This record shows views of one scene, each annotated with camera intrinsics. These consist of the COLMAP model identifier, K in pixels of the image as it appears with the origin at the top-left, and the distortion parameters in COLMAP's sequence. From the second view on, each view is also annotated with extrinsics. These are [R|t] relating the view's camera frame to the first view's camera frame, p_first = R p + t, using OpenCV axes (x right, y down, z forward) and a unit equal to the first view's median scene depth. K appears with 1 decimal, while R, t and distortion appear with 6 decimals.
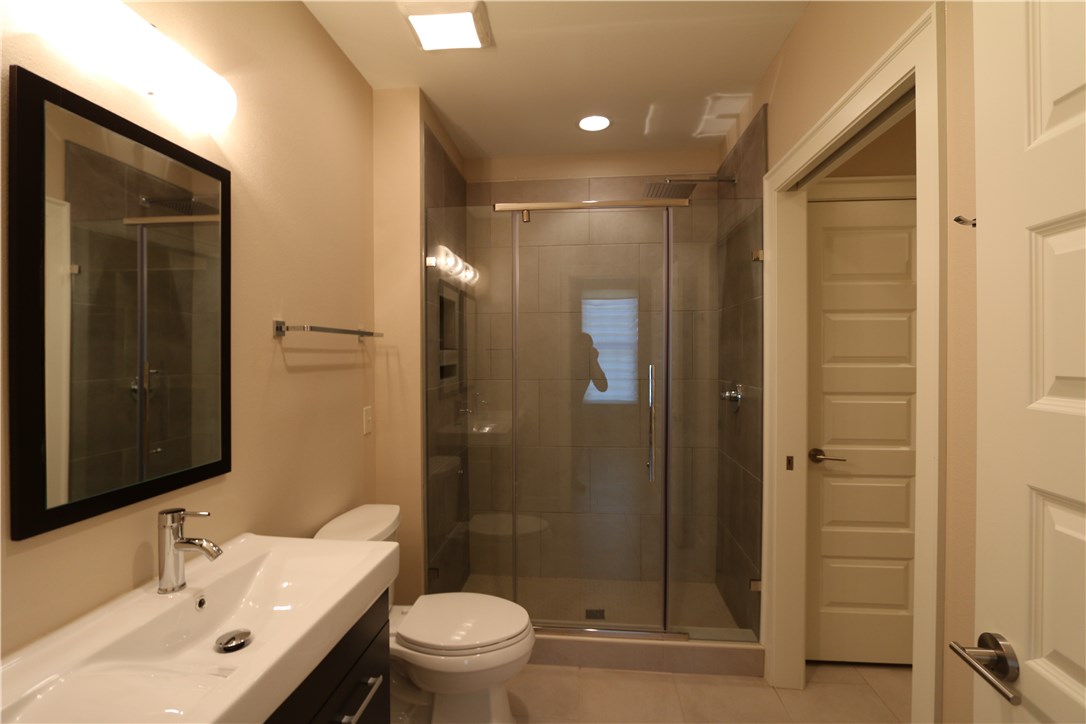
lens RADIAL K [[497.1, 0, 542.5], [0, 497.1, 358.3], [0, 0, 1]] dist [-0.006141, -0.000640]
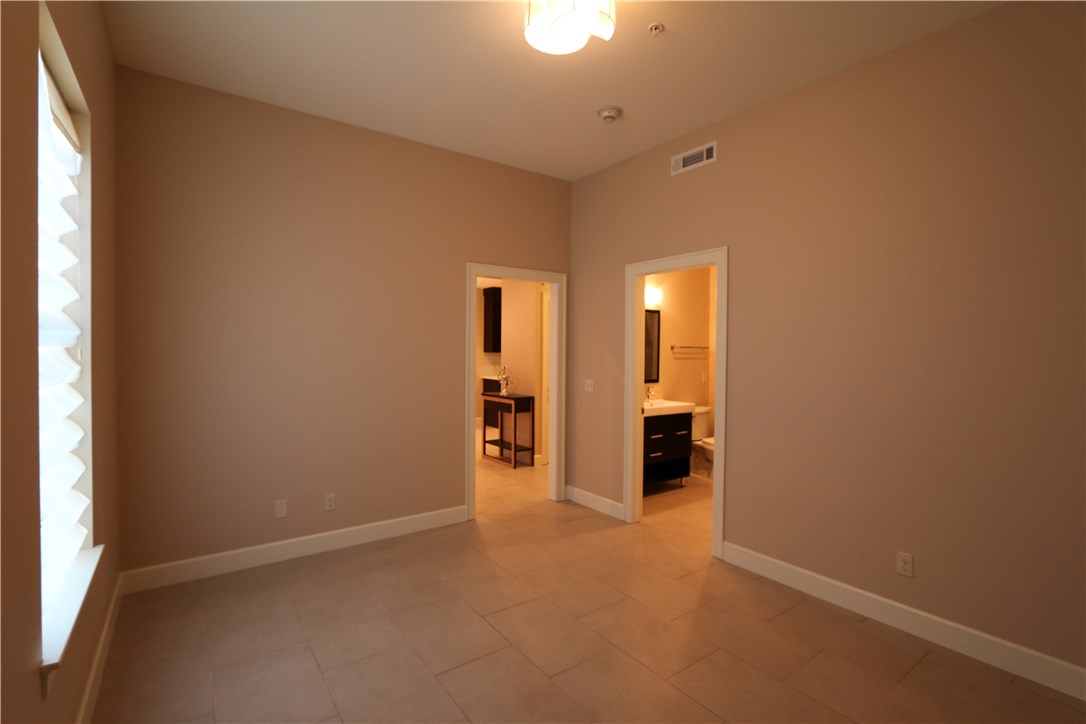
lens RADIAL K [[497.1, 0, 540.8], [0, 497.1, 362.5], [0, 0, 1]] dist [-0.006141, -0.000640]
pose [[0.647849, 0.031941, -0.761099, 1.640979], [-0.015397, 0.999466, 0.028838, -0.039497], [0.761613, -0.006964, 0.647994, -2.126198]]
